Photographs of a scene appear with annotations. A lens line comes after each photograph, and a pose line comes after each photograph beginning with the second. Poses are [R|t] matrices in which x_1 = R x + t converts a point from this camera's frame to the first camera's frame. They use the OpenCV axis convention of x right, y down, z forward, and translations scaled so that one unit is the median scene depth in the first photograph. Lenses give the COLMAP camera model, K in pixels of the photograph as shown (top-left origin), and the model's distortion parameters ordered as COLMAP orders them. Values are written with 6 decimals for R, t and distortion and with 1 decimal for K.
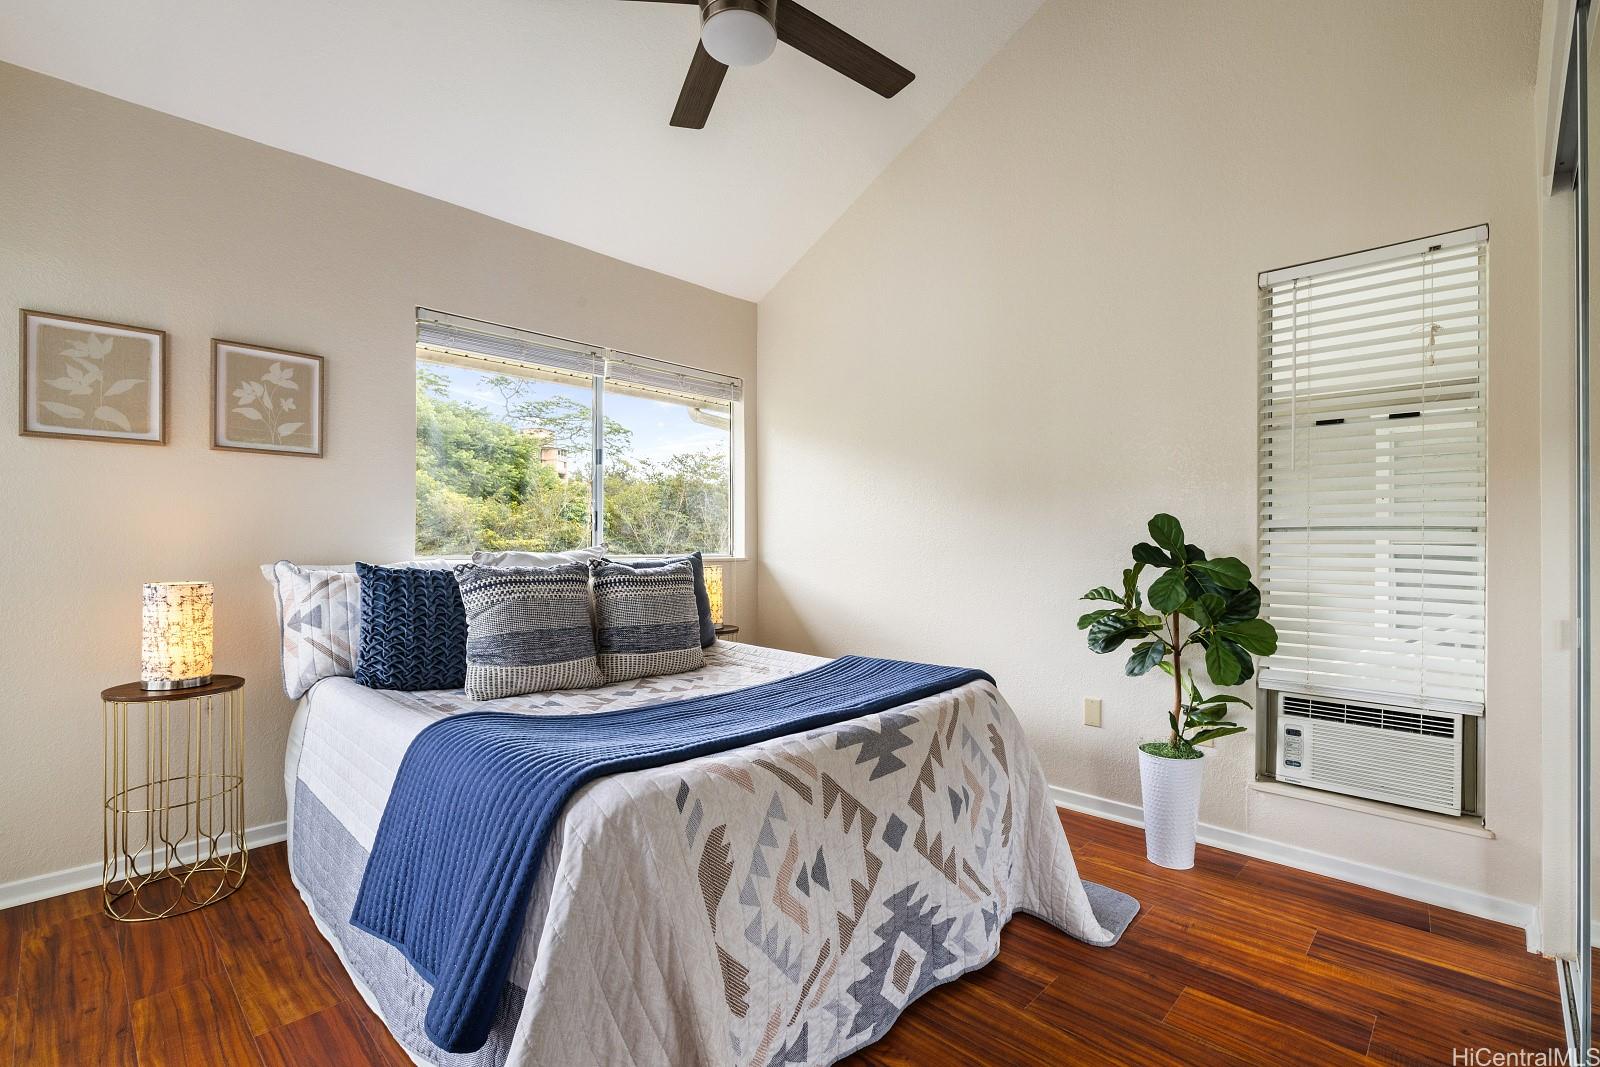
lens RADIAL K [[721.4, 0, 809.1], [0, 721.4, 535.9], [0, 0, 1]] dist [-0.001887, -0.000162]
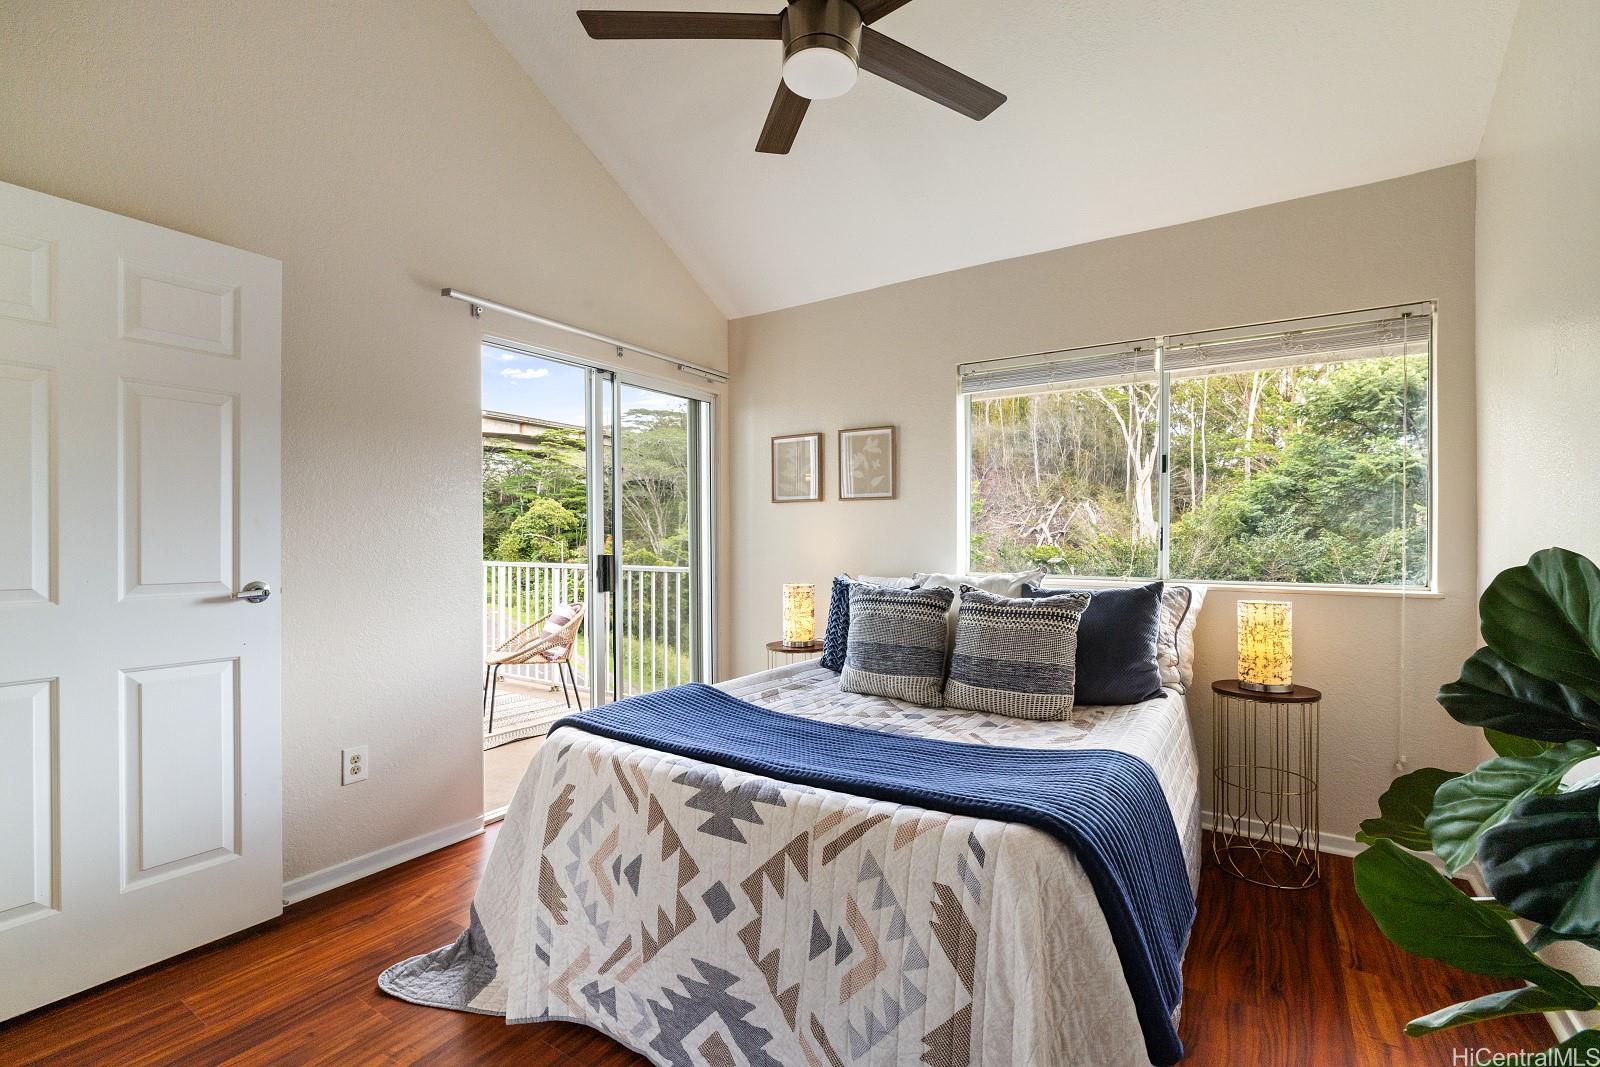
lens RADIAL K [[721.4, 0, 805.0], [0, 721.4, 542.5], [0, 0, 1]] dist [-0.001887, -0.000162]
pose [[0.176896, 0.003638, -0.984223, 1.006448], [0.008741, 0.999948, 0.005267, -0.053098], [0.984191, -0.009535, 0.176855, 0.910063]]
